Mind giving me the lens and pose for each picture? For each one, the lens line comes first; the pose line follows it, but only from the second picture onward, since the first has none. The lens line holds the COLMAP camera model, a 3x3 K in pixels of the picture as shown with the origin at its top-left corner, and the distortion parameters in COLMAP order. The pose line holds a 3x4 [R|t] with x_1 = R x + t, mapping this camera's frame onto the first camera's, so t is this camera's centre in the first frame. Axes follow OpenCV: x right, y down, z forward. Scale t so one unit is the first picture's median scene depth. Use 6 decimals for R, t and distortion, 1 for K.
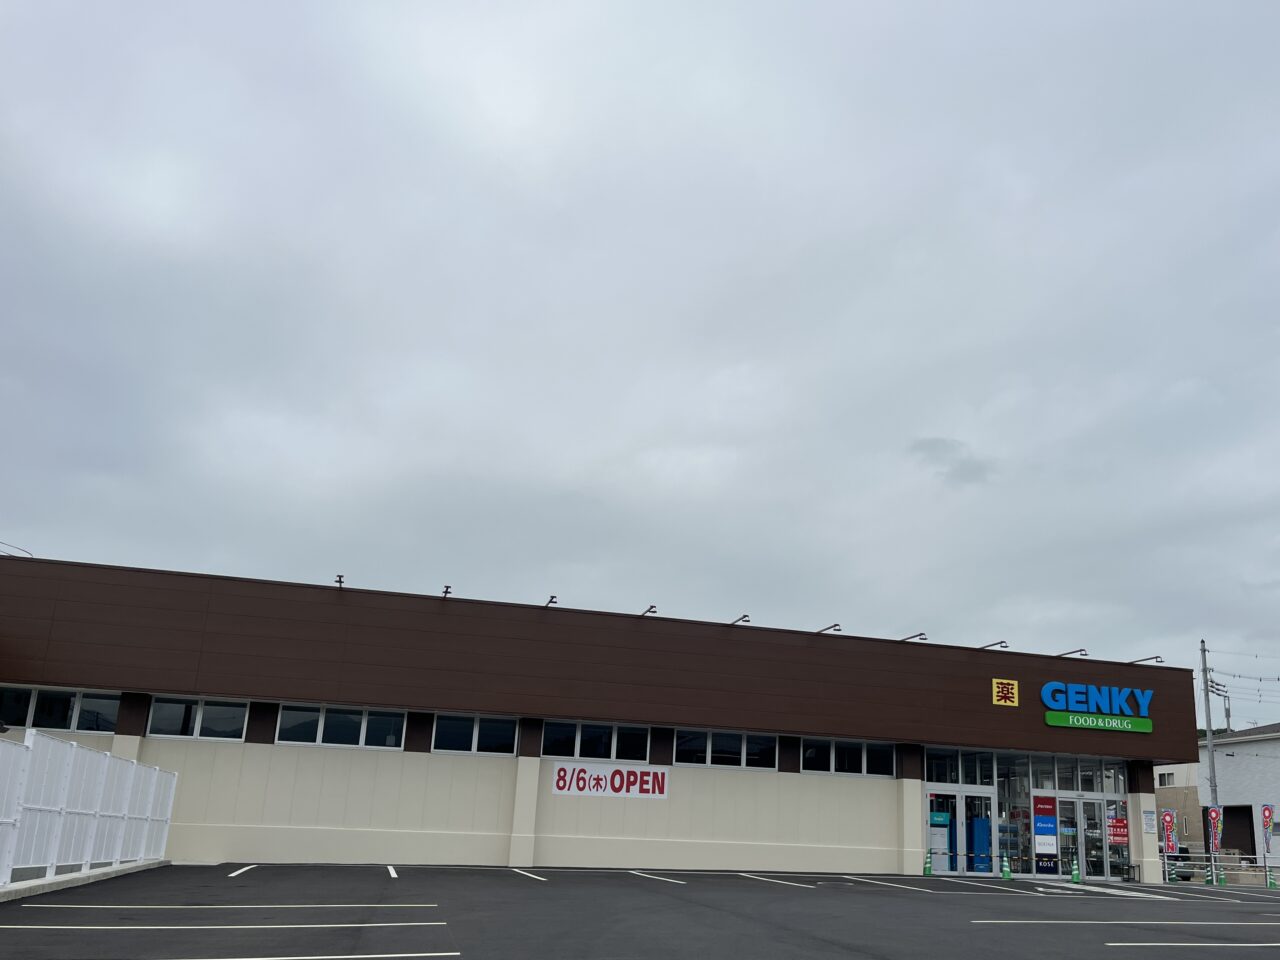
lens RADIAL K [[1154.2, 0, 640.0], [0, 1154.2, 480.0], [0, 0, 1]] dist [0.041853, -0.127594]
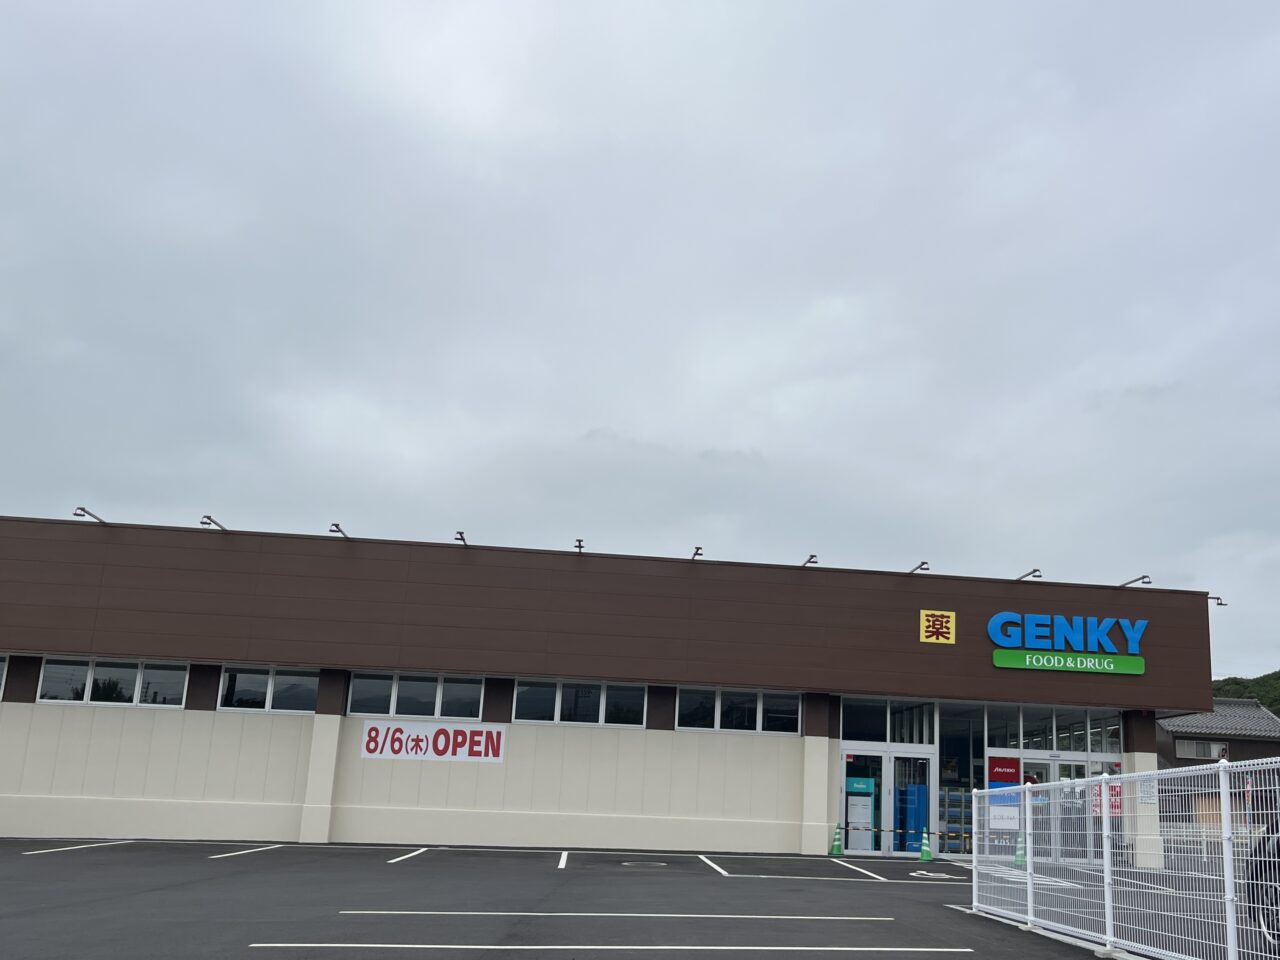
lens RADIAL K [[1301.5, 0, 639.0], [0, 1301.5, 437.8], [0, 0, 1]] dist [0.012353, -0.031827]
pose [[0.985052, -0.048968, -0.165149, 0.265950], [0.051045, 0.998661, 0.008351, 0.035872], [0.164519, -0.016656, 0.986233, 0.086958]]
